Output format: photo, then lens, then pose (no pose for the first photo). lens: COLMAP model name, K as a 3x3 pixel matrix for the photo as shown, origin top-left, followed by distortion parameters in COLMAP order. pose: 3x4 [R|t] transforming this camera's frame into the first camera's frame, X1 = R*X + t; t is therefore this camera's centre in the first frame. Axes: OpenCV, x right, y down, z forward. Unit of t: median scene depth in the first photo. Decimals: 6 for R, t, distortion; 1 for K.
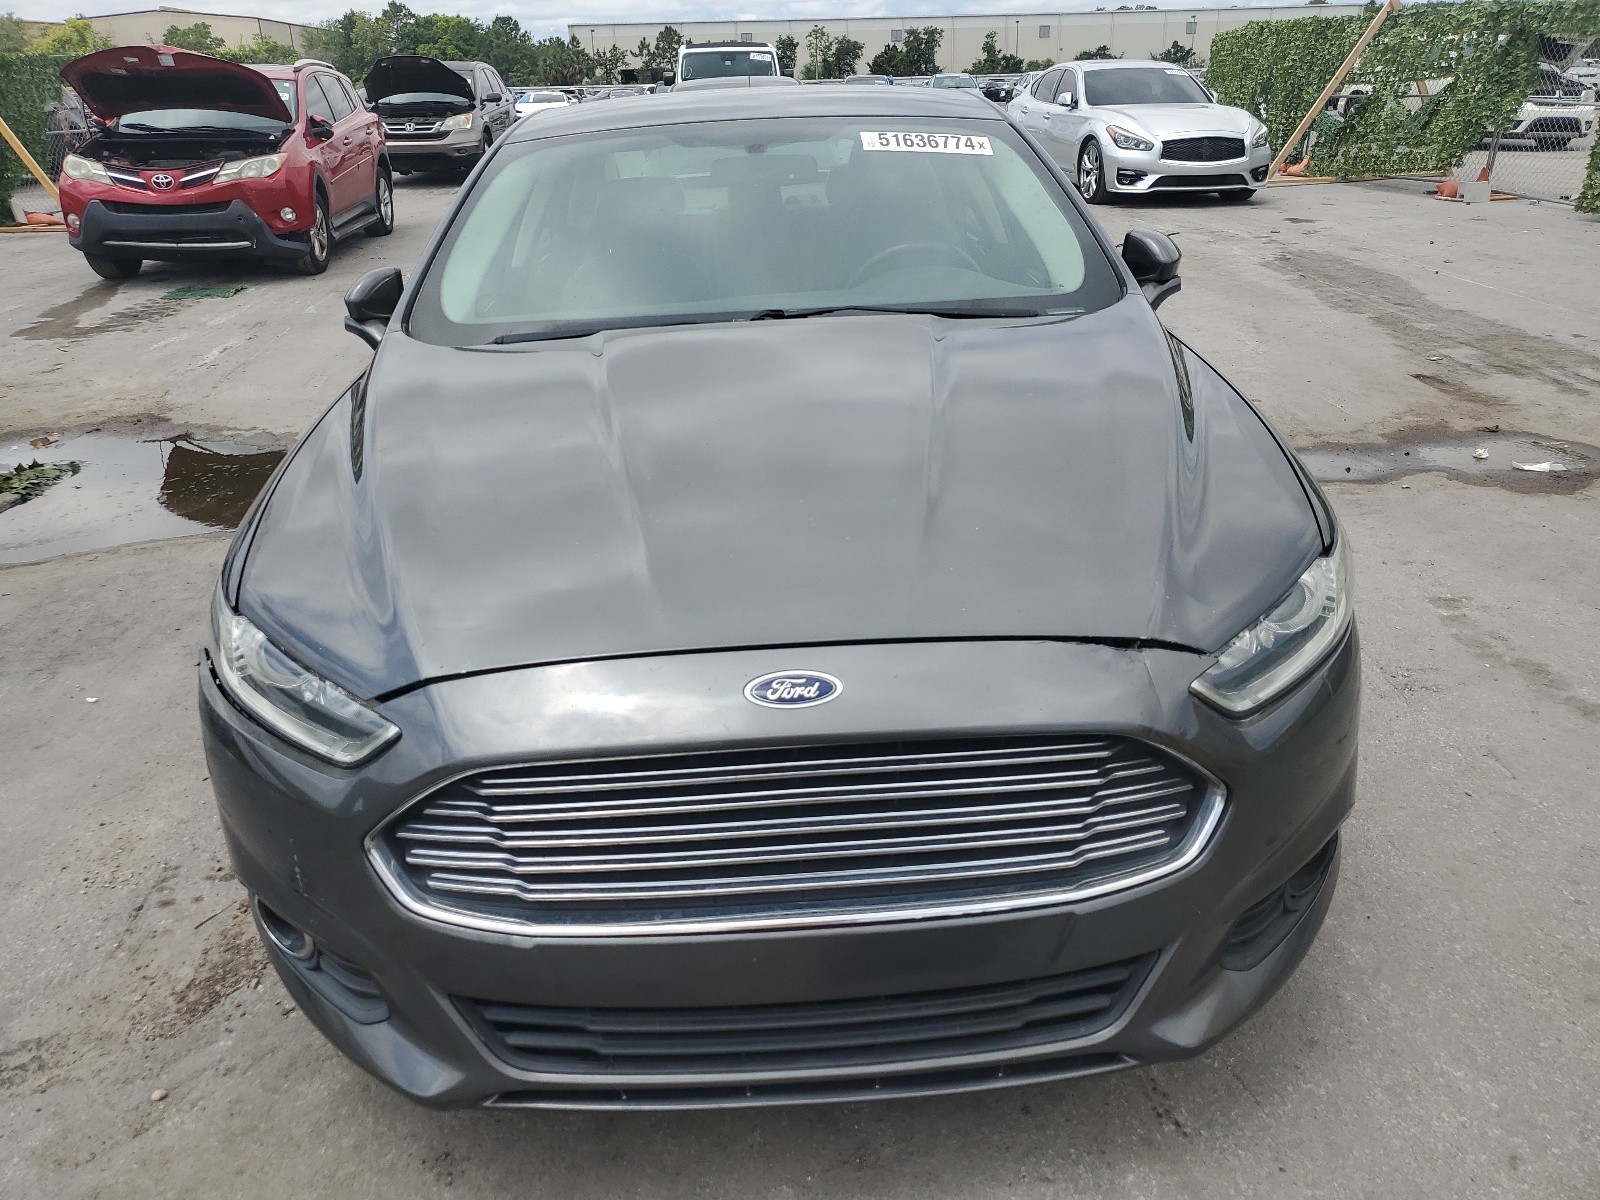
lens RADIAL K [[1225.3, 0, 800.0], [0, 1225.3, 600.0], [0, 0, 1]] dist [0.003273, 0.000148]
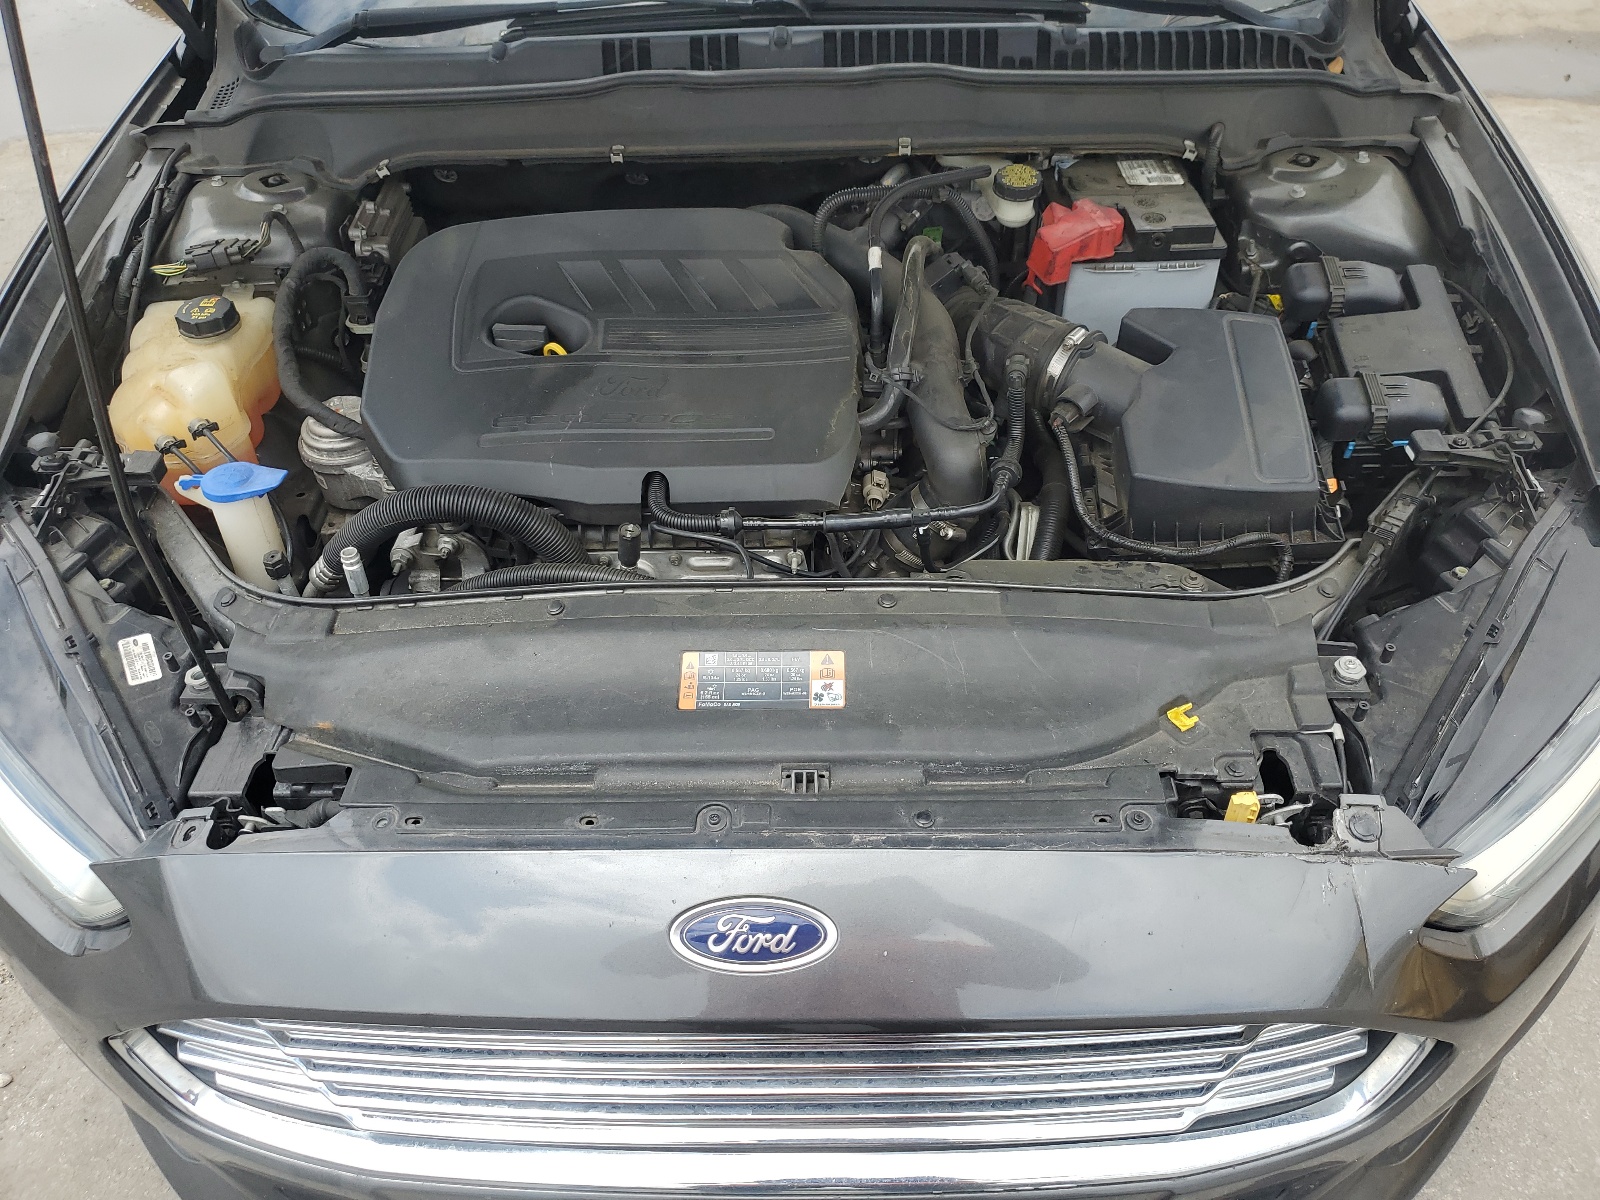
lens RADIAL K [[1225.3, 0, 800.0], [0, 1225.3, 600.0], [0, 0, 1]] dist [0.003273, 0.000148]
pose [[0.998048, 0.052583, -0.033698, 0.022315], [-0.035893, 0.924486, 0.379523, -0.234237], [0.051110, -0.377572, 0.924568, 0.406073]]
